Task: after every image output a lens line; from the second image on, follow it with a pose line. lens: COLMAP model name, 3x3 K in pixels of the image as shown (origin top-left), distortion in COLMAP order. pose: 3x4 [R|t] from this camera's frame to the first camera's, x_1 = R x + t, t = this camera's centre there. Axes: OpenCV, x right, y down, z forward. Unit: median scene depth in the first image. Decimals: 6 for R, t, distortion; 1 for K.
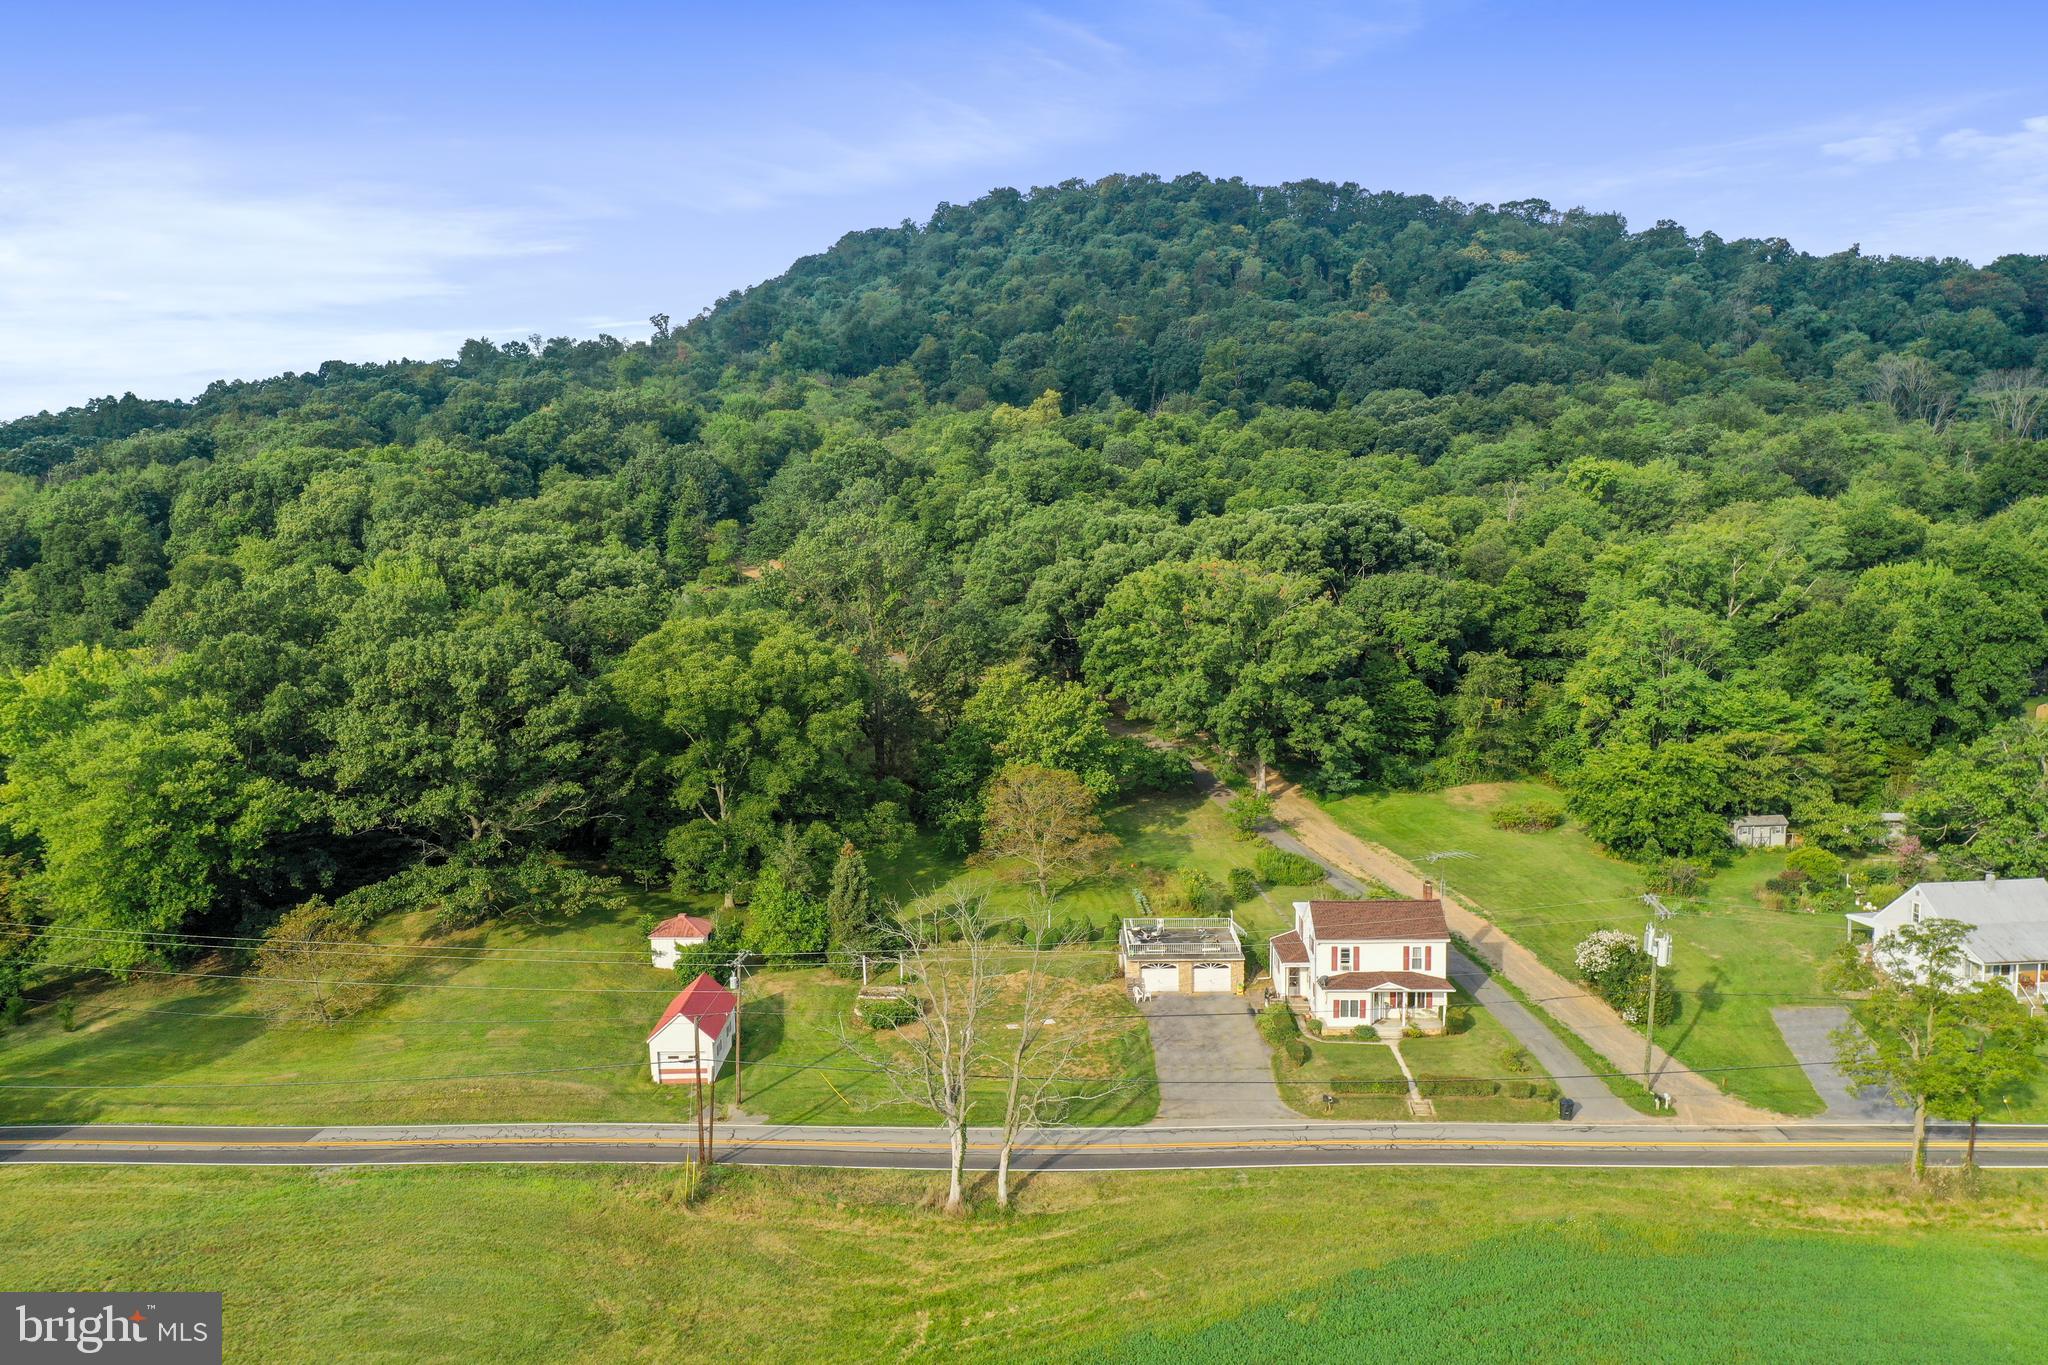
lens RADIAL K [[1641.8, 0, 1010.8], [0, 1641.8, 679.3], [0, 0, 1]] dist [-0.005158, 0.000410]
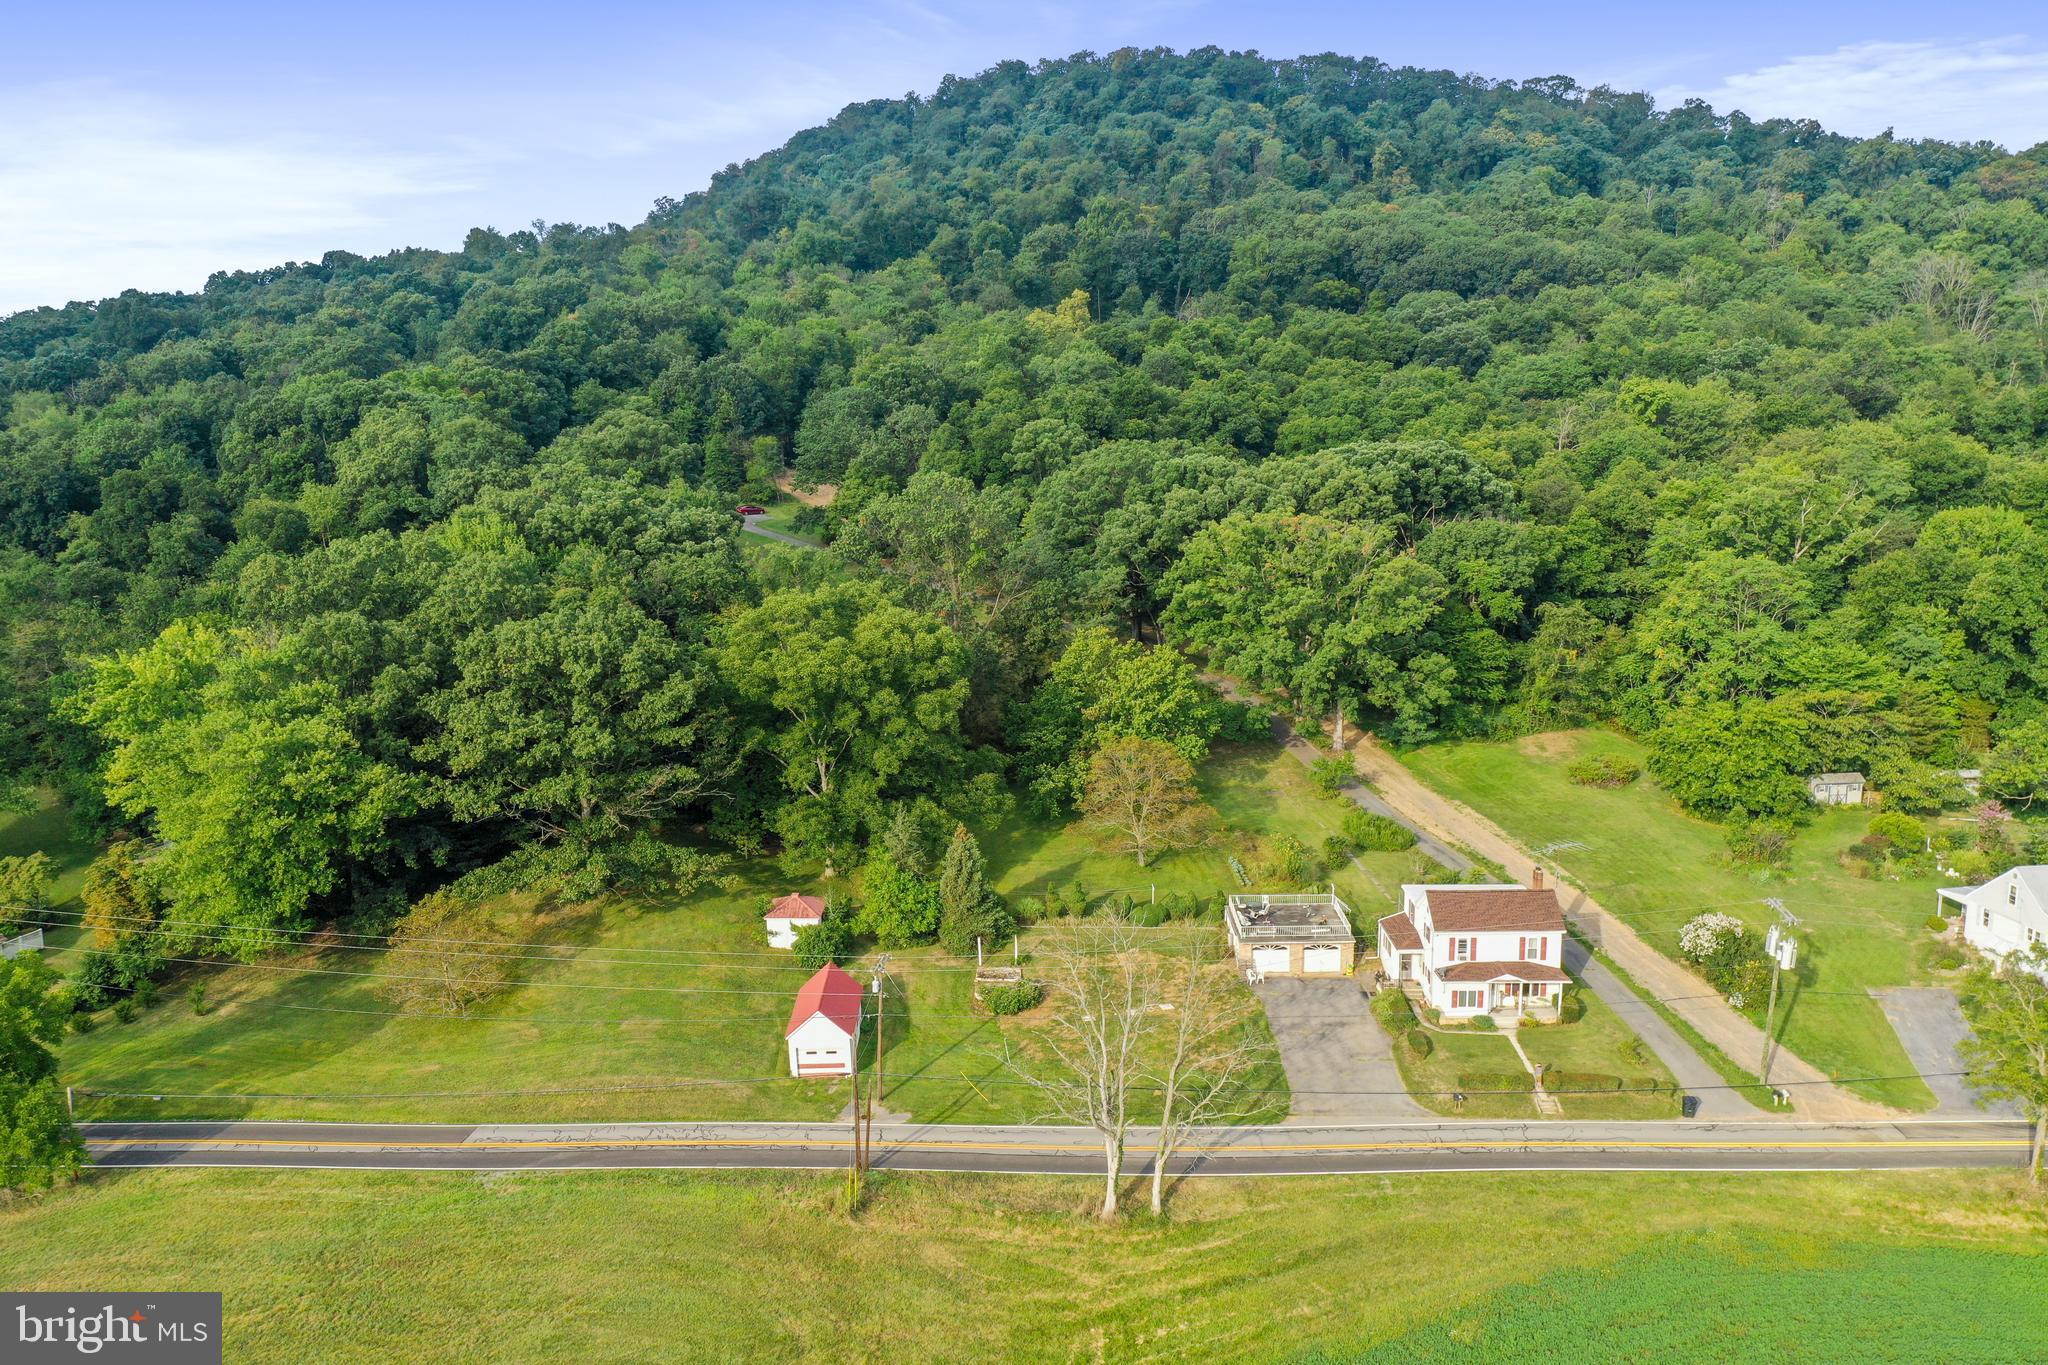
lens RADIAL K [[1645.8, 0, 1011.5], [0, 1645.8, 674.4], [0, 0, 1]] dist [-0.005882, -0.002291]
pose [[0.999969, -0.003793, 0.006931, -0.074843], [0.003242, 0.996961, 0.077832, -0.072563], [-0.007205, -0.077807, 0.996942, -0.005016]]
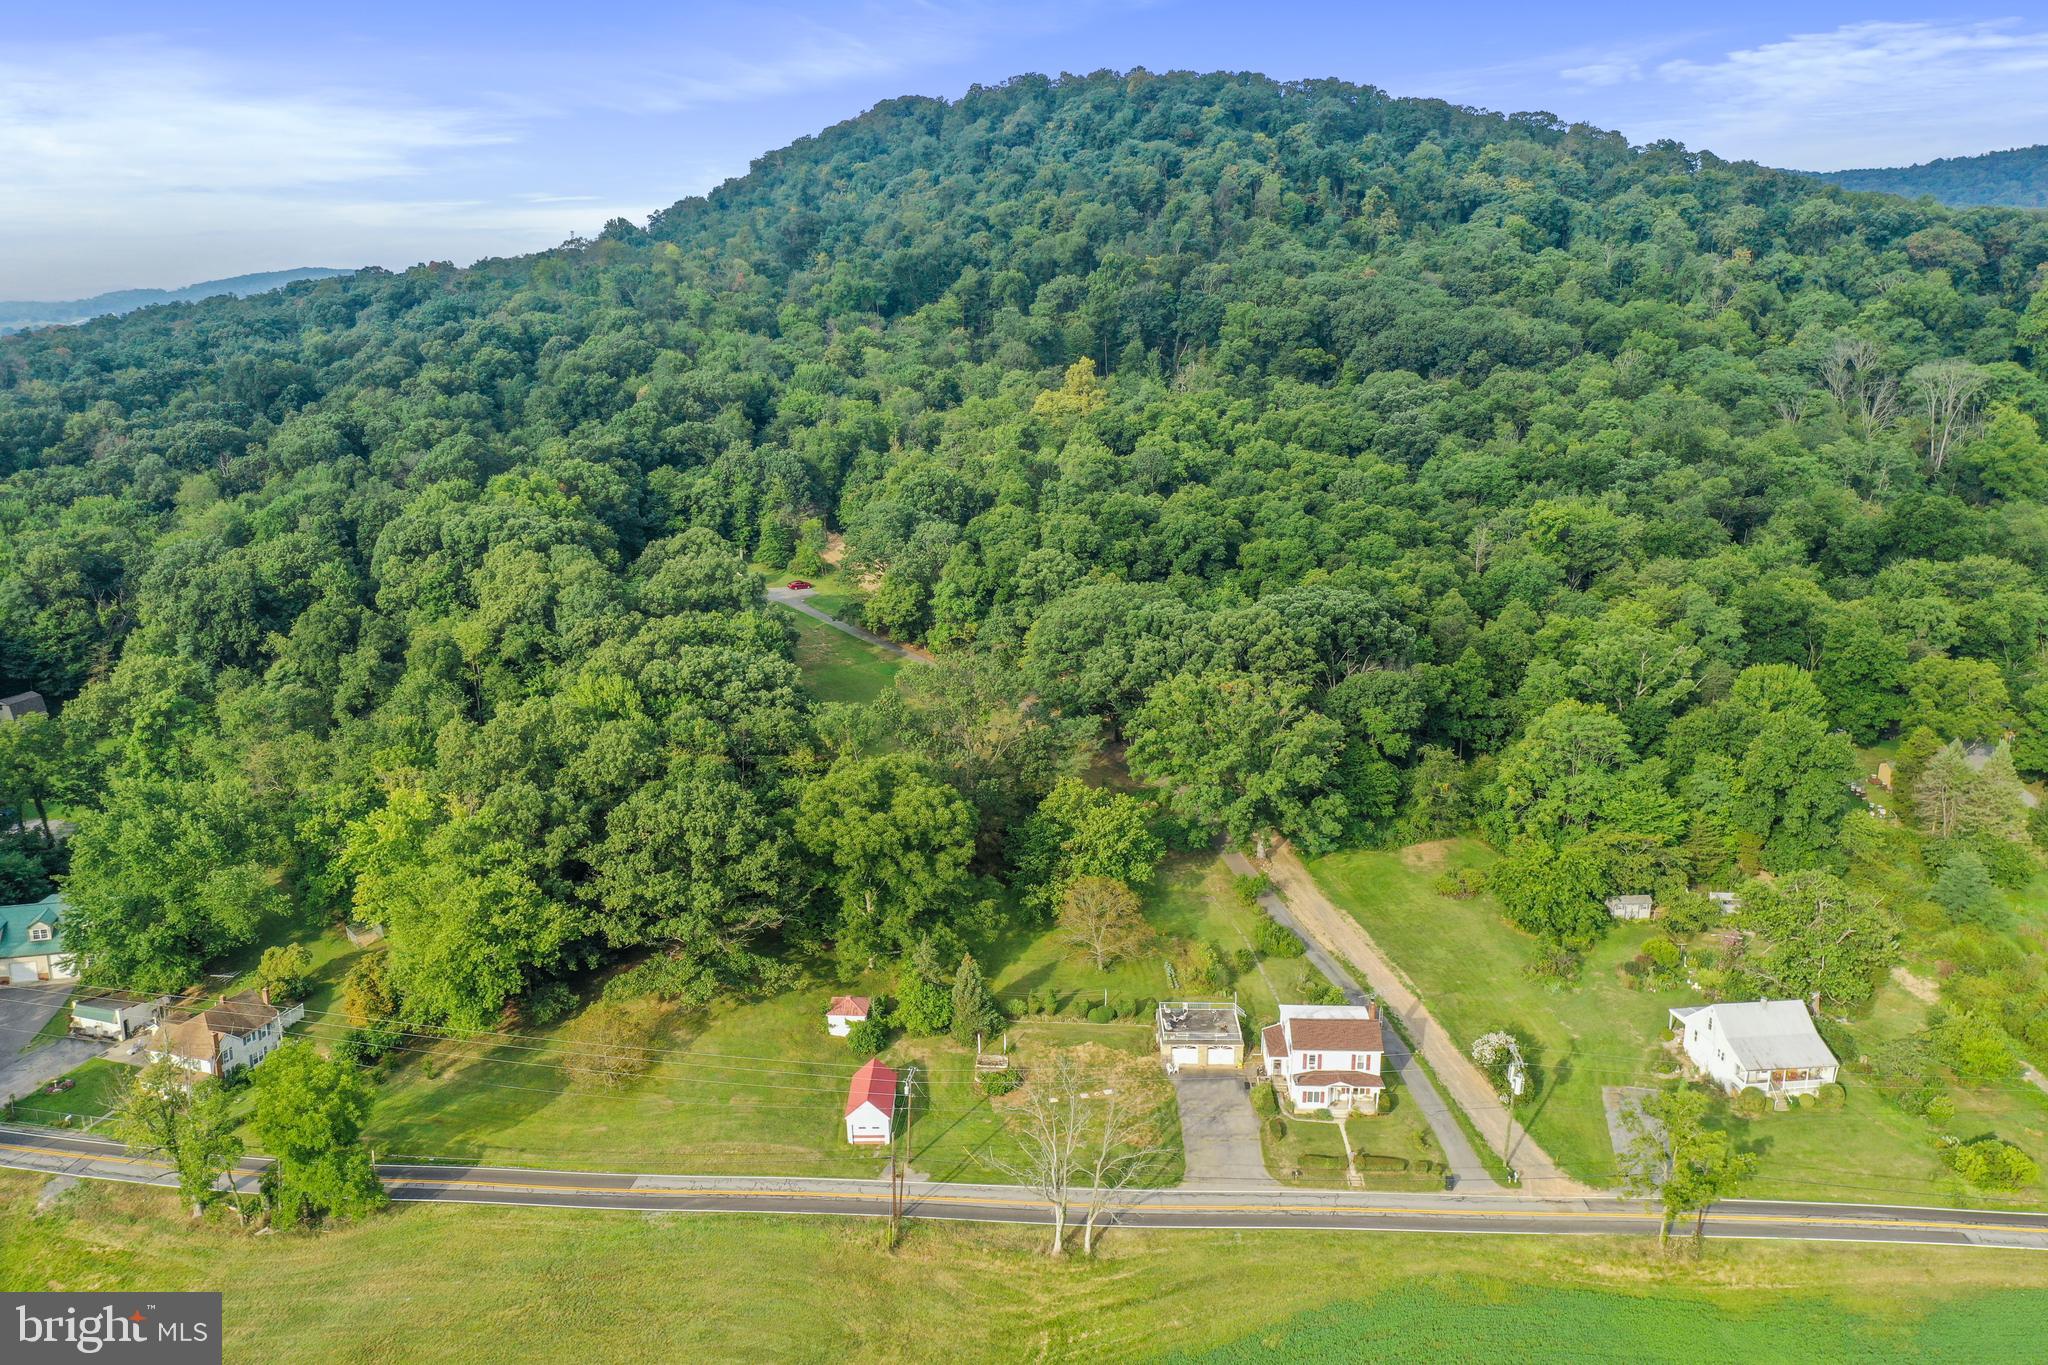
lens RADIAL K [[1615.8, 0, 1009.9], [0, 1615.8, 671.1], [0, 0, 1]] dist [-0.006235, 0.000049]
pose [[0.999905, 0.012670, -0.005361, -0.058015], [-0.011892, 0.991934, 0.126197, -0.321138], [0.006916, -0.126122, 0.991991, -0.357157]]
